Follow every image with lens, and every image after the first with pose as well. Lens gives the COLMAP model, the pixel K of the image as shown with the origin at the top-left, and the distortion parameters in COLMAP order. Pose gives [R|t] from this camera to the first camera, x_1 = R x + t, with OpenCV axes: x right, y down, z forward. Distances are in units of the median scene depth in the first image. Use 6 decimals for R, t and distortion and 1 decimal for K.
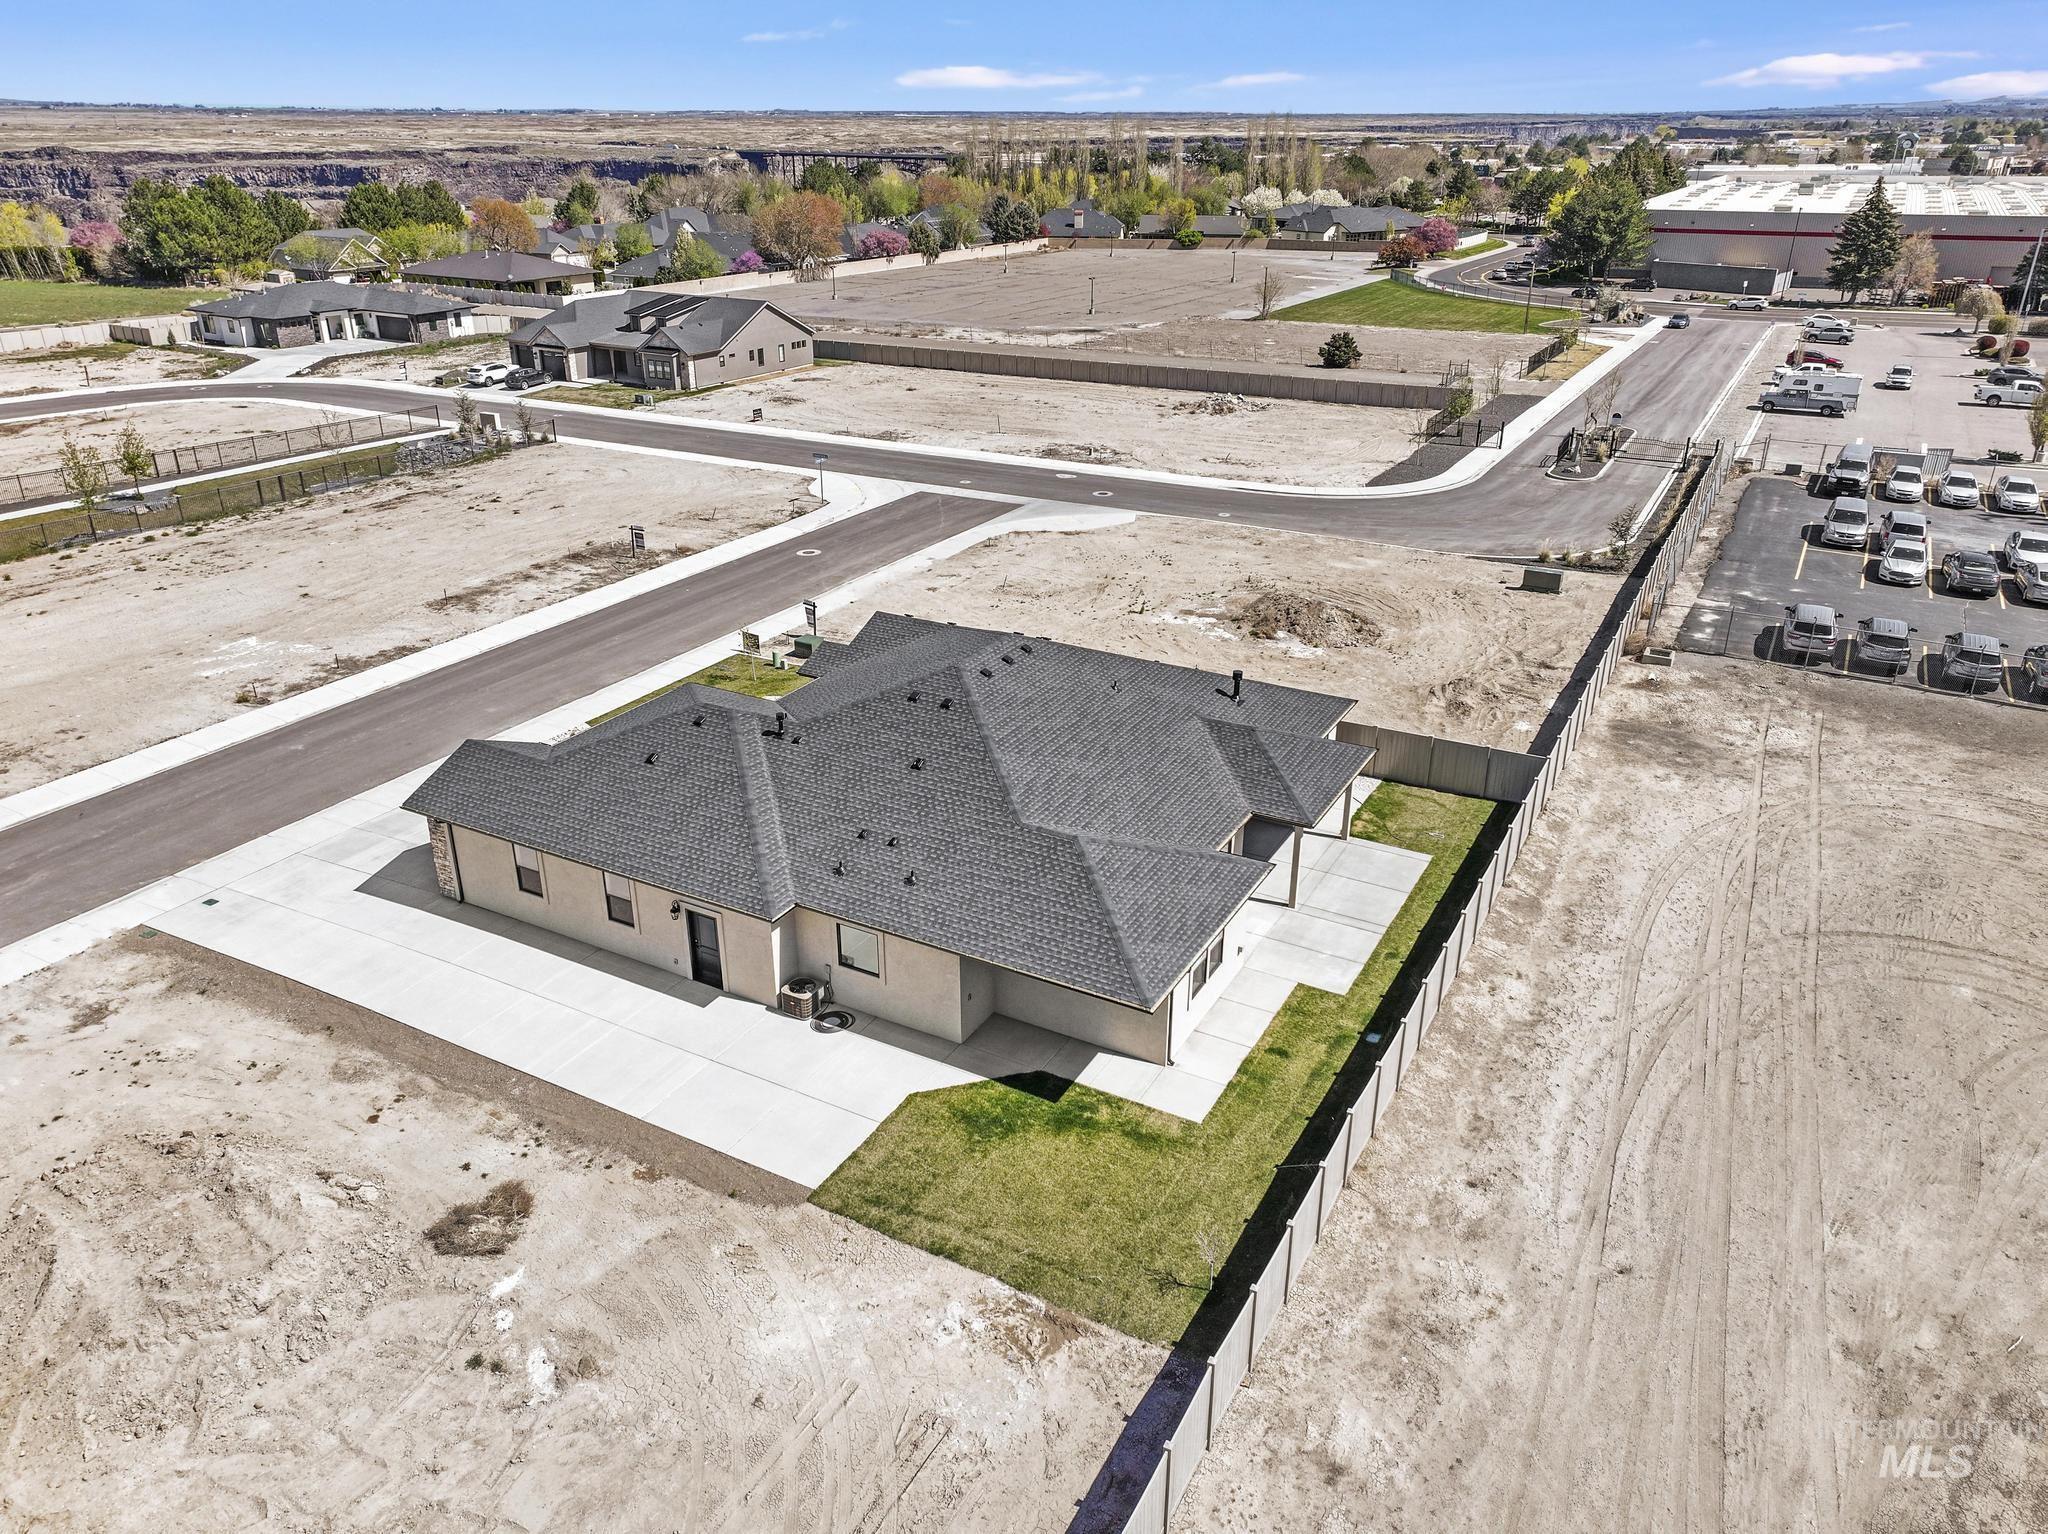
lens RADIAL K [[1431.2, 0, 1024.0], [0, 1431.2, 767.0], [0, 0, 1]] dist [-0.002521, 0.018489]
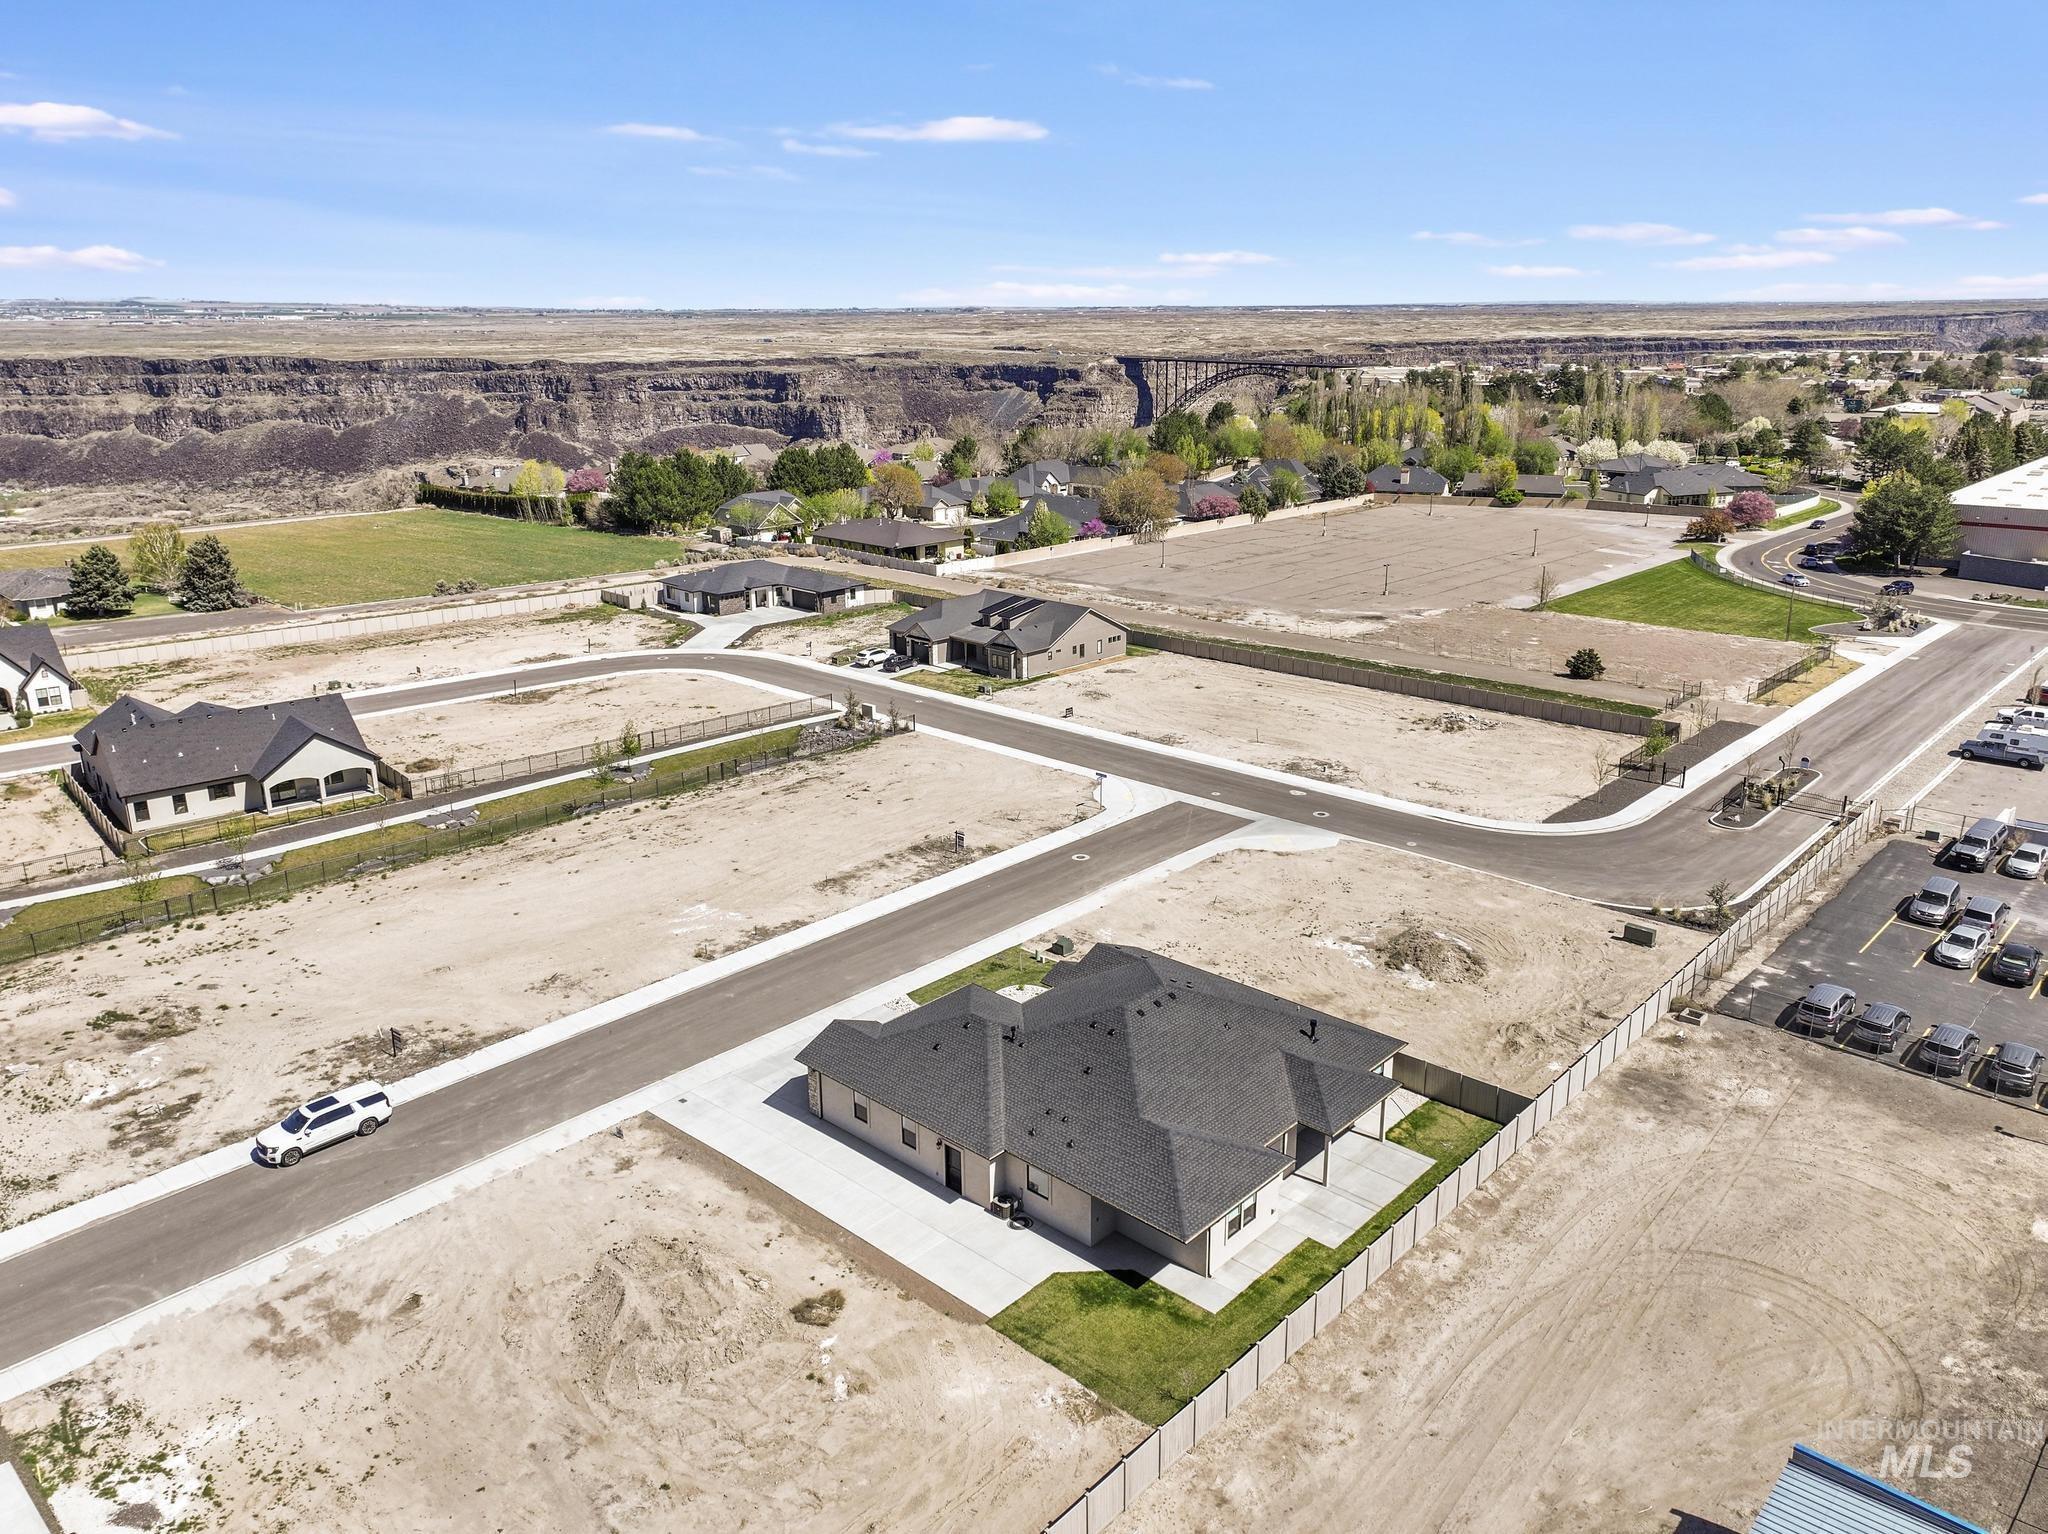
lens RADIAL K [[1458.0, 0, 1033.7], [0, 1458.0, 745.0], [0, 0, 1]] dist [0.006510, 0.004287]
pose [[0.971577, 0.059015, -0.229248, 0.124618], [-0.089344, 0.988220, -0.124255, -0.086011], [0.219215, 0.141206, 0.965404, -0.381040]]
